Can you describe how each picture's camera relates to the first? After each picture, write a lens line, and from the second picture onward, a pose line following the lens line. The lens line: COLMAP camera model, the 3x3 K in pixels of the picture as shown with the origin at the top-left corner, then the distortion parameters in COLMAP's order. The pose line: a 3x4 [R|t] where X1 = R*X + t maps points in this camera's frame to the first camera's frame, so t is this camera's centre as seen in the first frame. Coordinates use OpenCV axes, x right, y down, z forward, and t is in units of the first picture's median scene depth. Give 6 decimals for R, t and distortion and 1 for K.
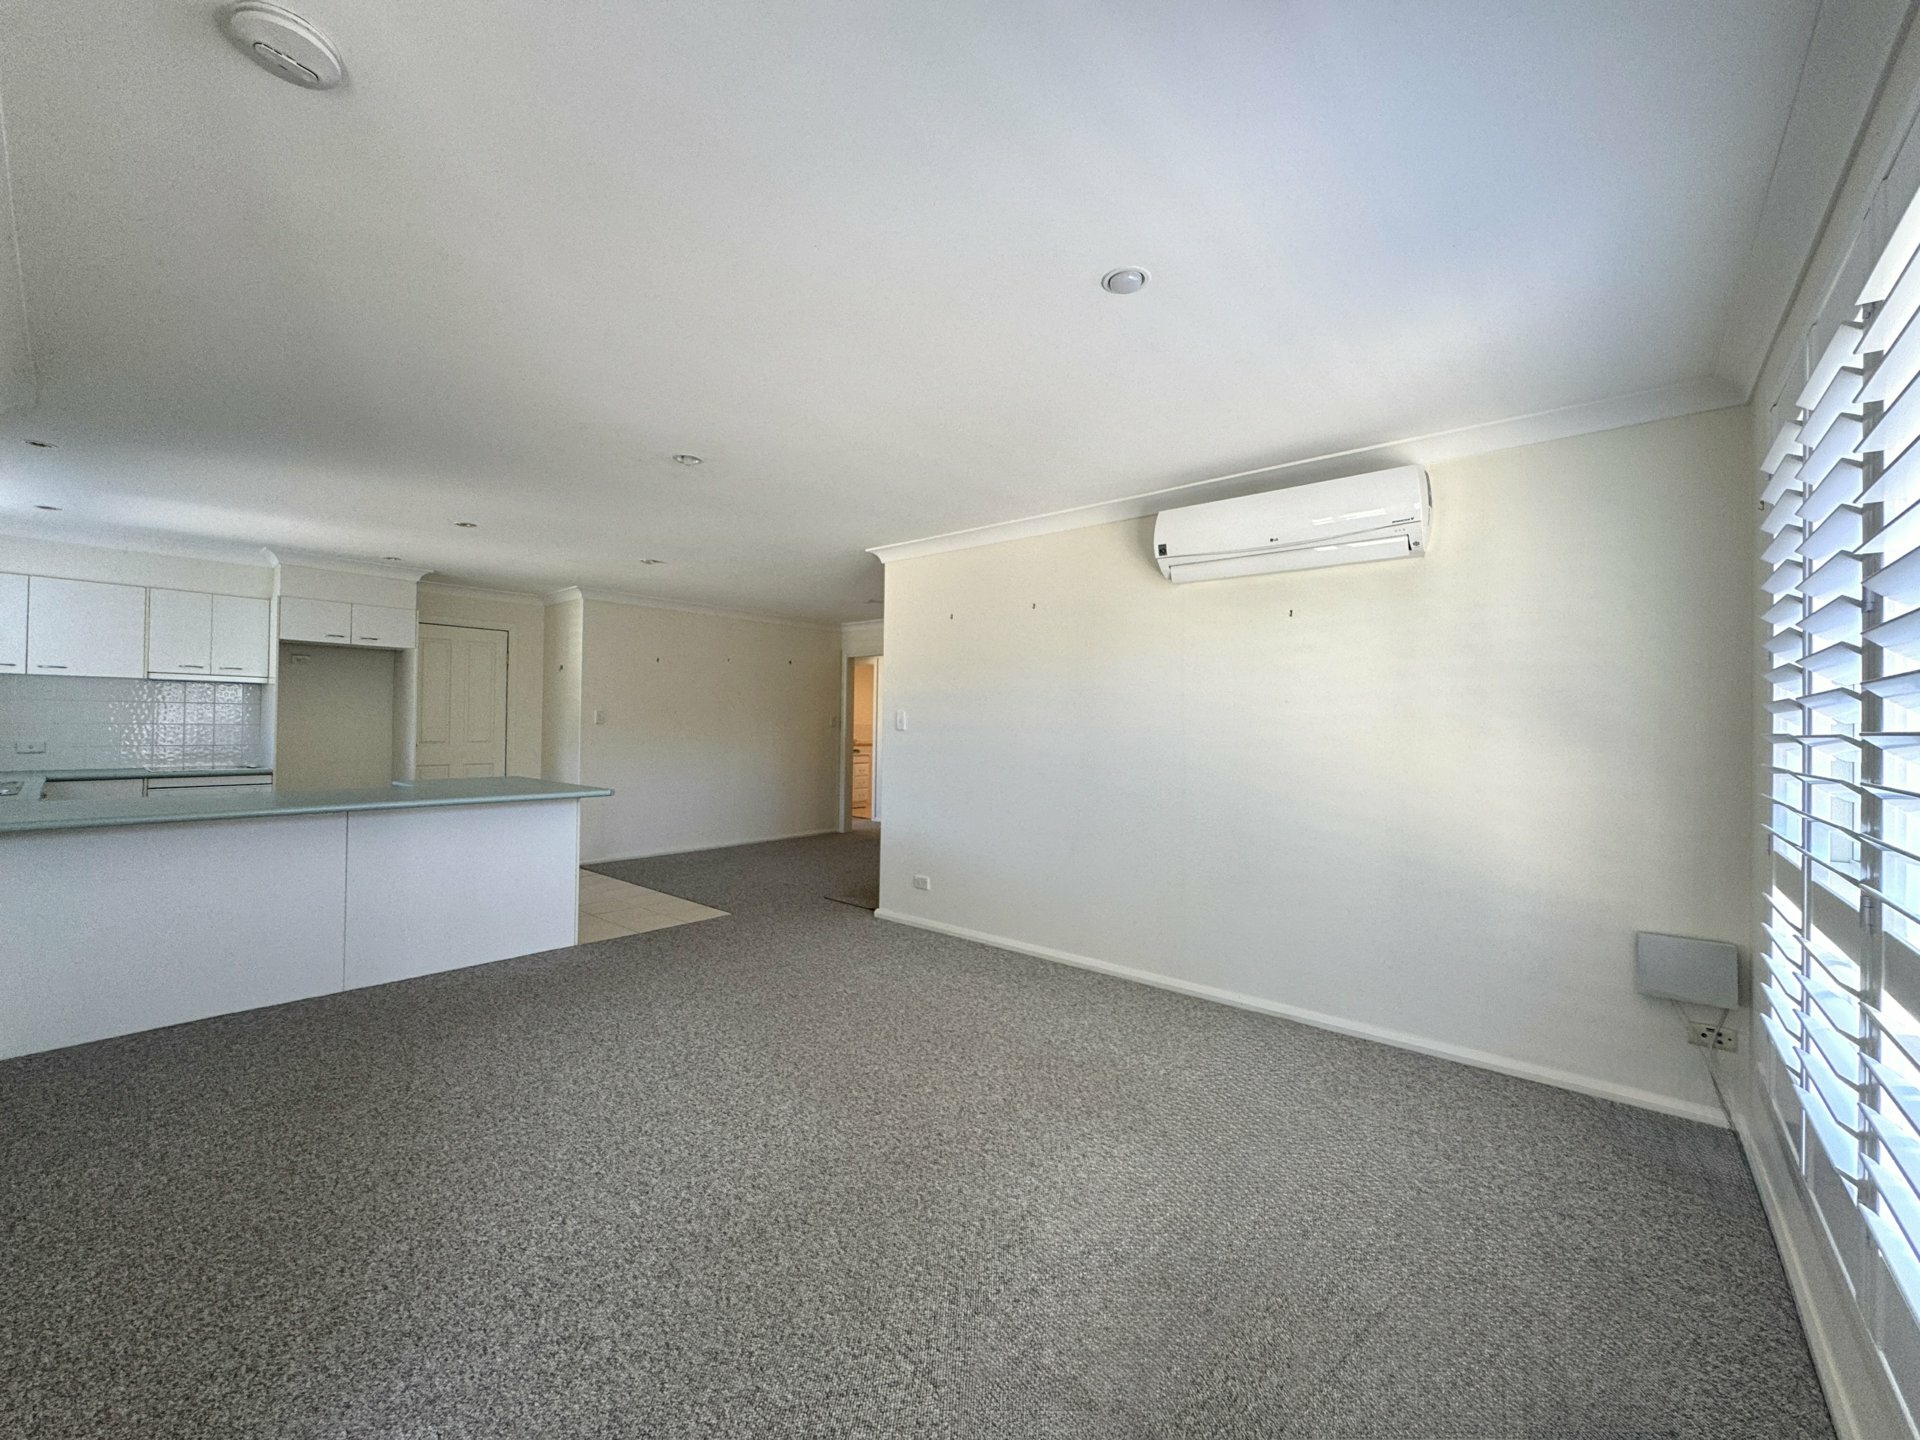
lens RADIAL K [[769.1, 0, 960.0], [0, 769.1, 720.0], [0, 0, 1]] dist [0.001380, 0.000058]
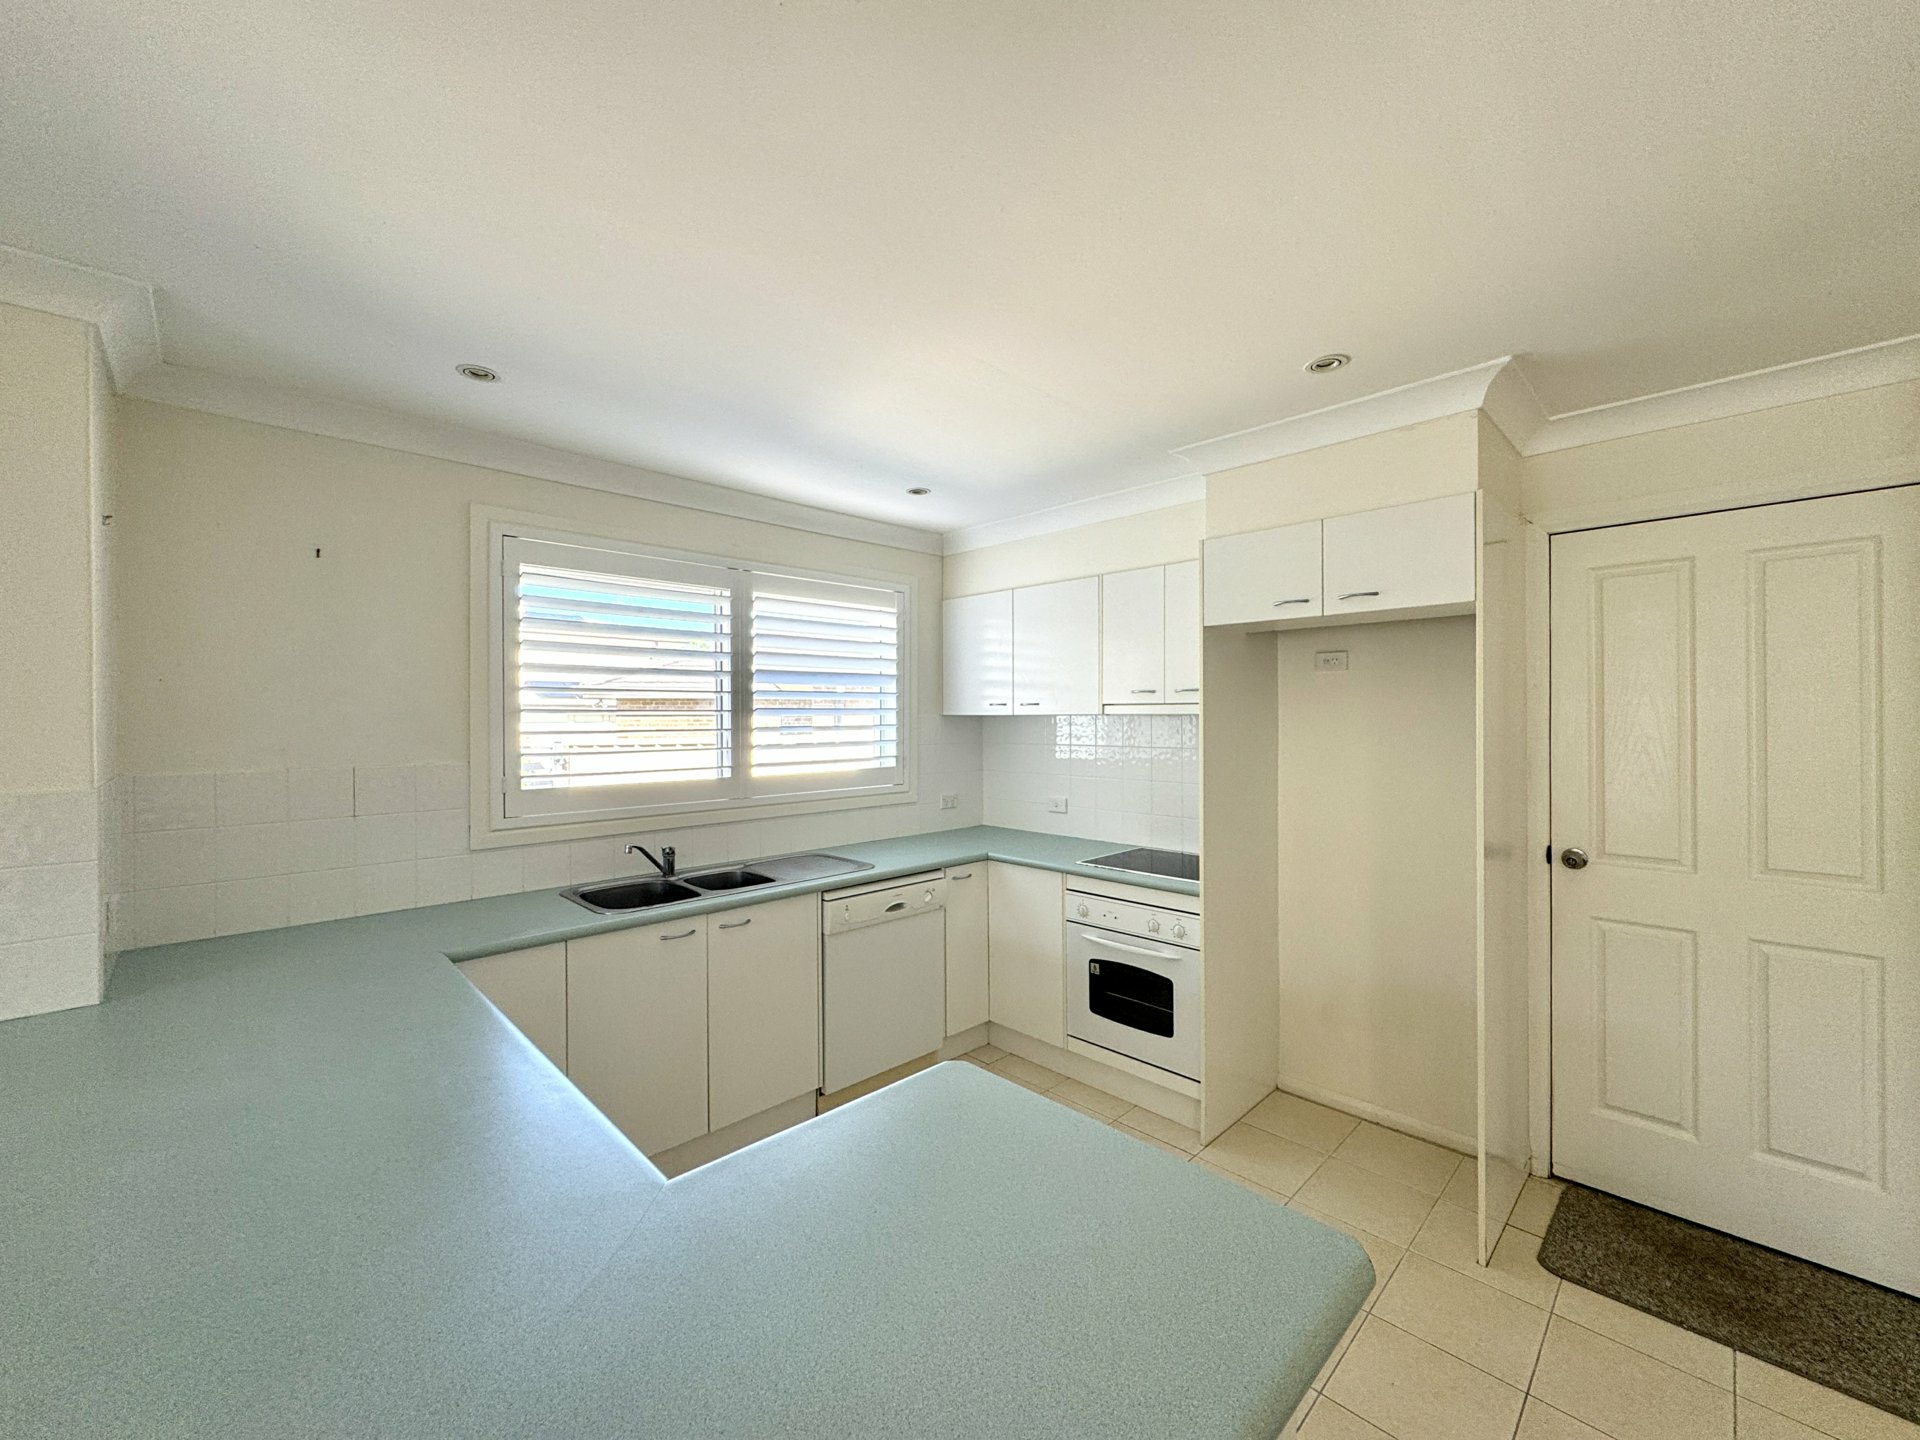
lens RADIAL K [[769.1, 0, 960.0], [0, 769.1, 720.0], [0, 0, 1]] dist [0.001380, 0.000058]
pose [[-0.089695, -0.010511, -0.995914, -0.383700], [0.010427, 0.999880, -0.011492, -0.041787], [0.995915, -0.011415, -0.089575, 0.905528]]
